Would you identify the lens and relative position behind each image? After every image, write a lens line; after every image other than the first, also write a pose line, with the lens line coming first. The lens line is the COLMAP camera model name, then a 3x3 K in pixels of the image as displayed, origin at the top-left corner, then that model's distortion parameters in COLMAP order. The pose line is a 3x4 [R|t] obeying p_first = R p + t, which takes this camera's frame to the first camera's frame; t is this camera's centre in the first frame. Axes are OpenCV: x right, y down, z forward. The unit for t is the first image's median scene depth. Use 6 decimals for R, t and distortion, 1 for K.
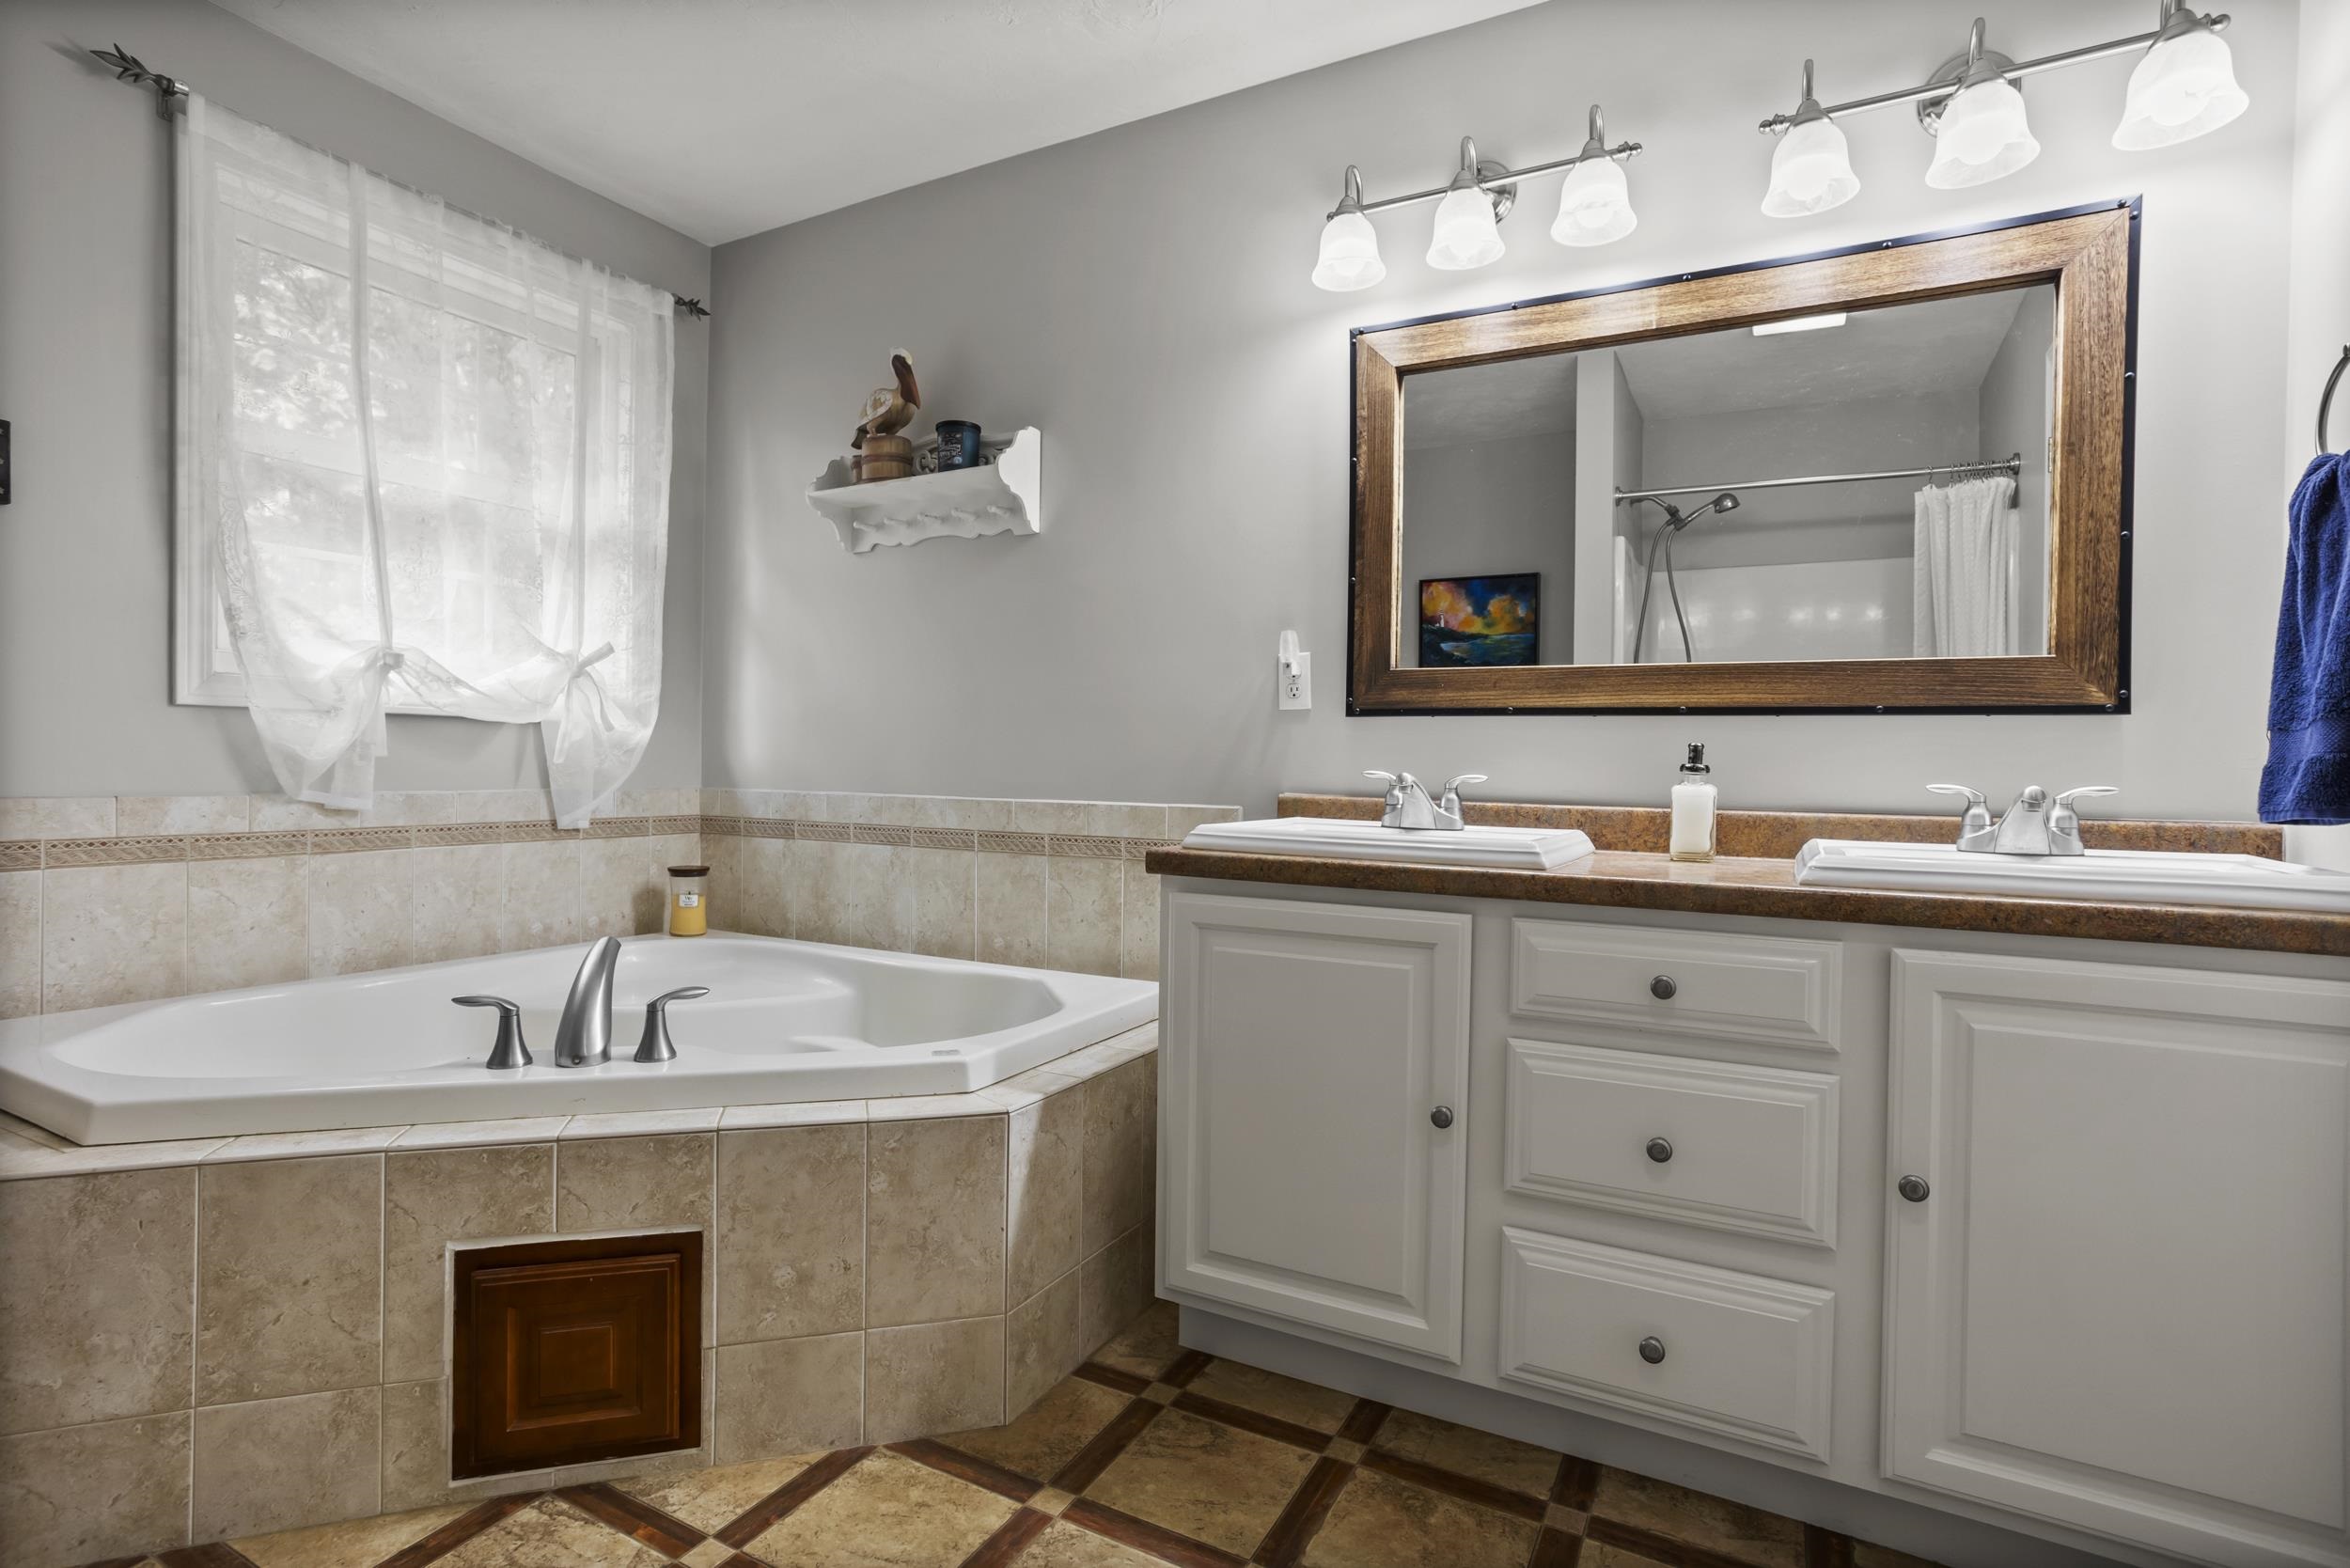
lens RADIAL K [[1141.6, 0, 1171.7], [0, 1141.6, 764.3], [0, 0, 1]] dist [-0.048089, 0.027698]
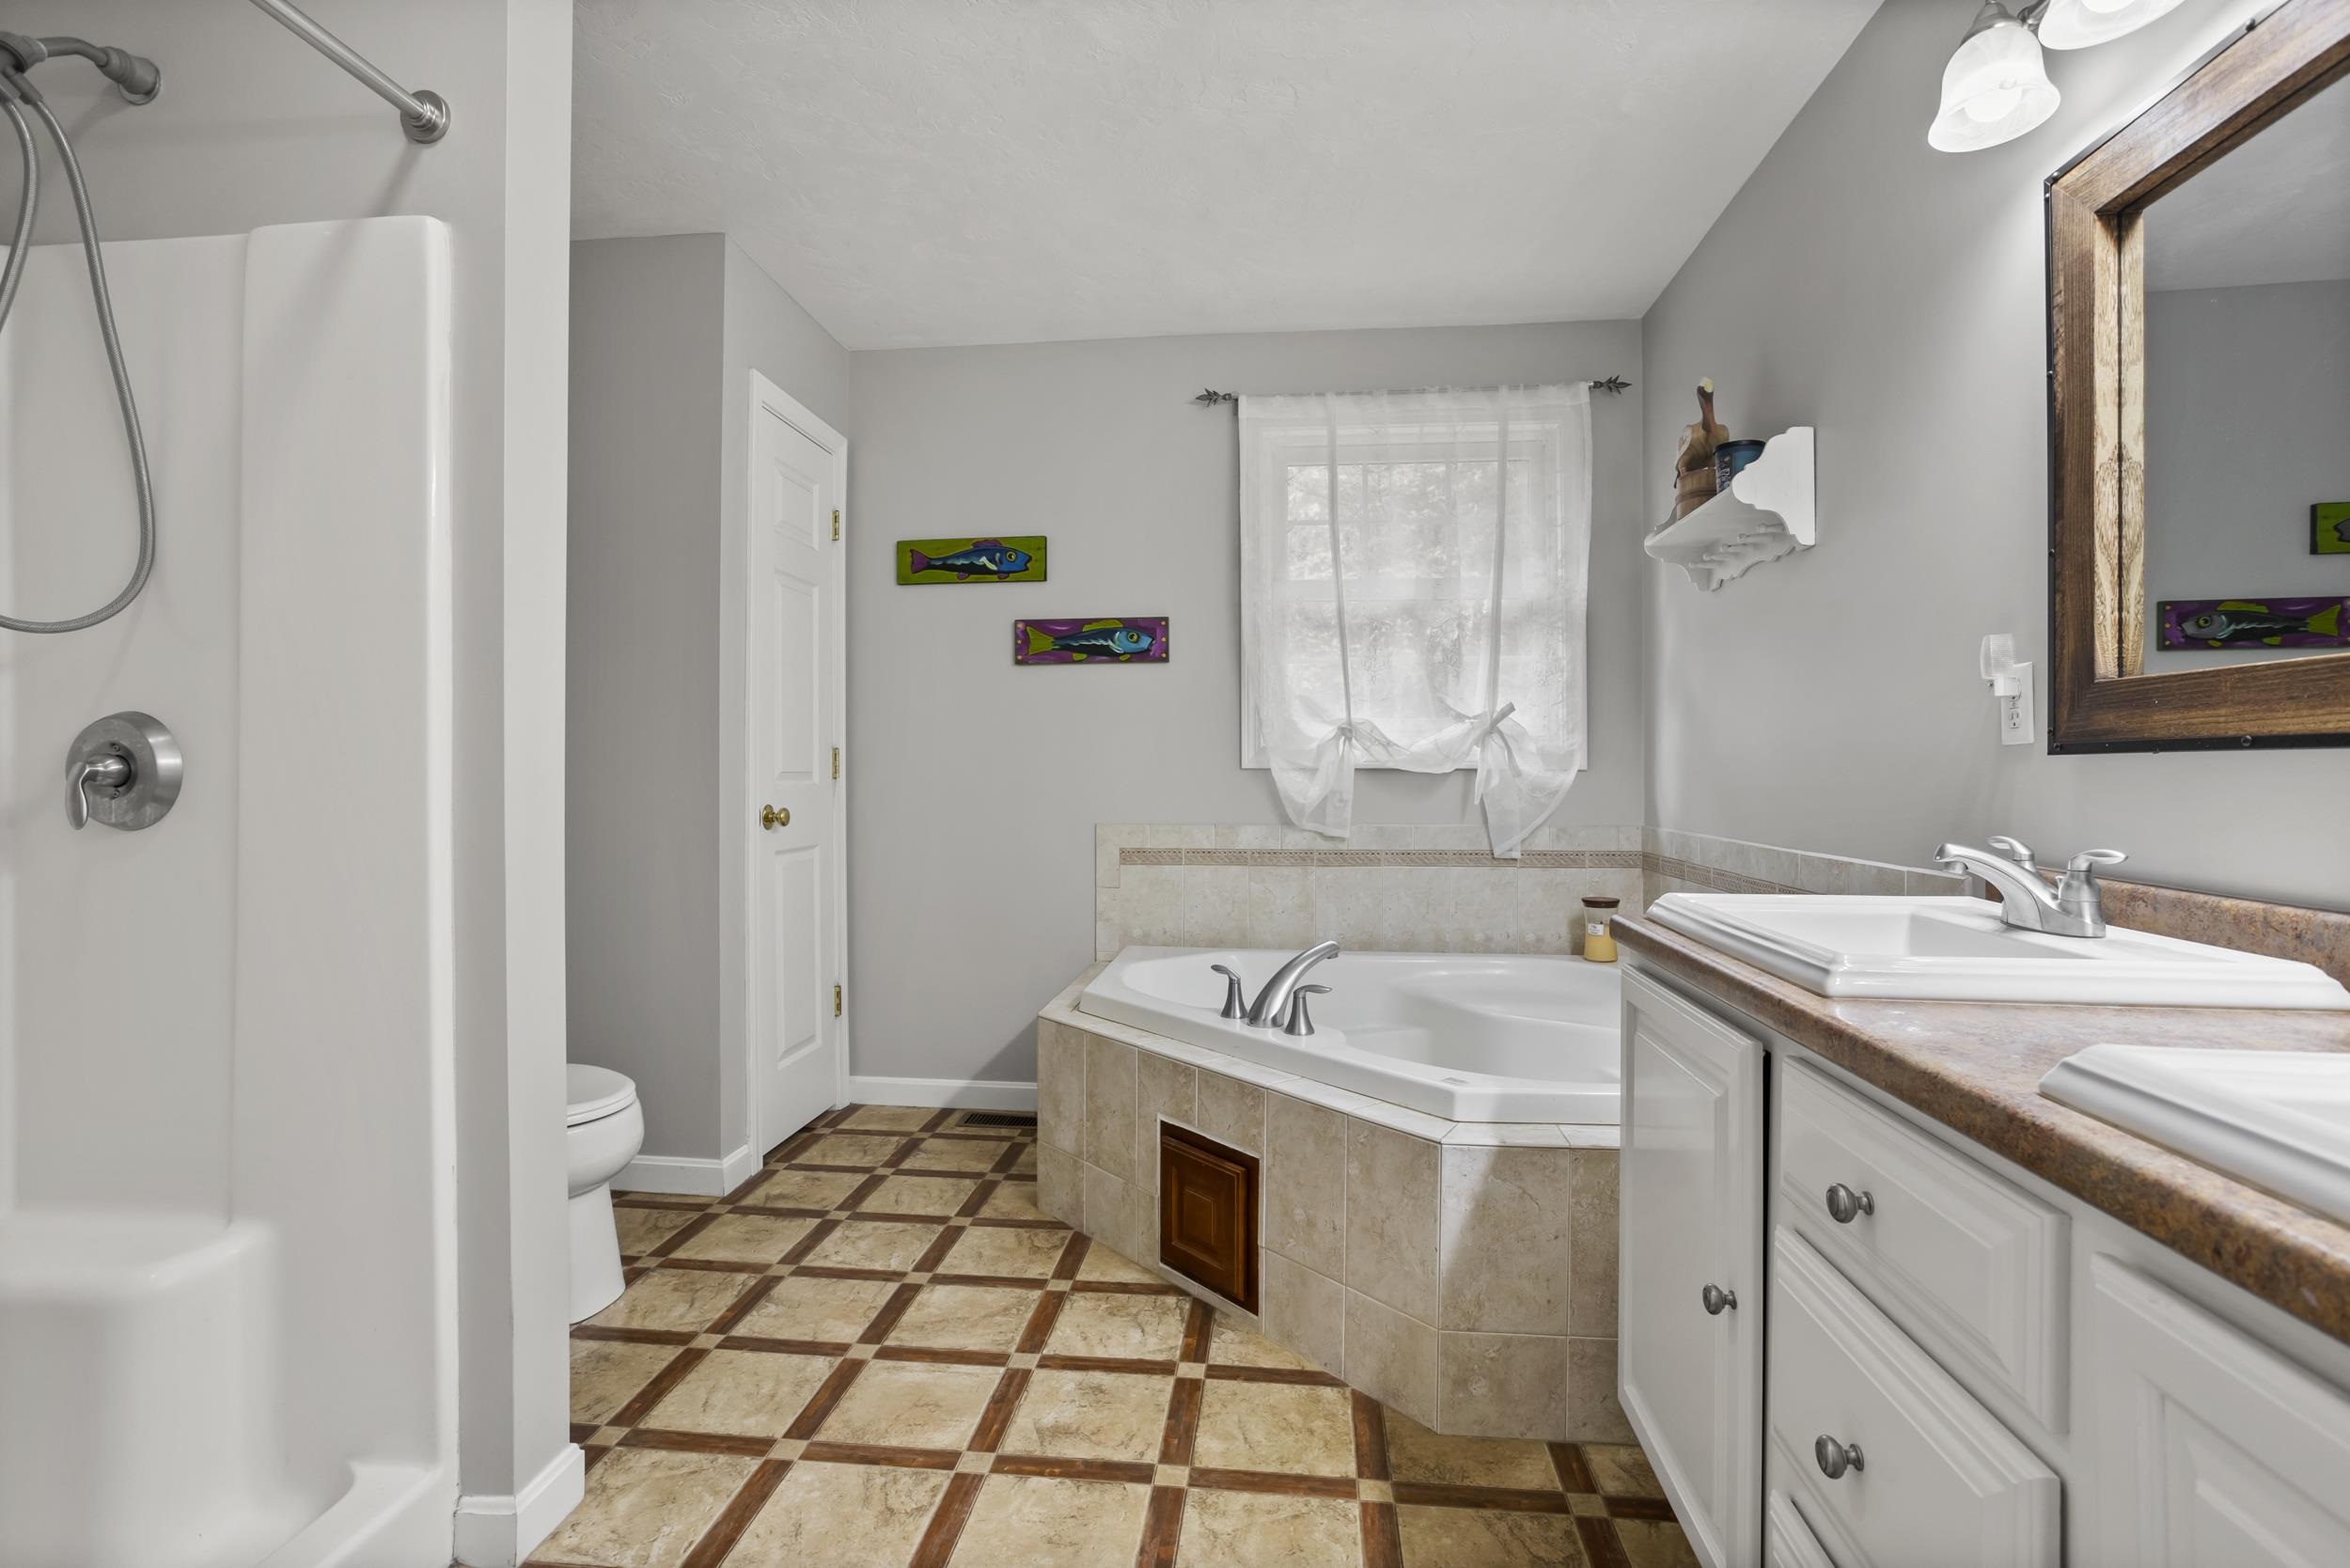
lens RADIAL K [[1141.6, 0, 1170.5], [0, 1141.6, 767.0], [0, 0, 1]] dist [-0.048089, 0.027698]
pose [[0.371216, -0.018534, -0.928361, 0.581077], [0.005053, 0.999826, -0.017940, -0.025418], [0.928533, 0.001968, 0.371246, 0.272066]]
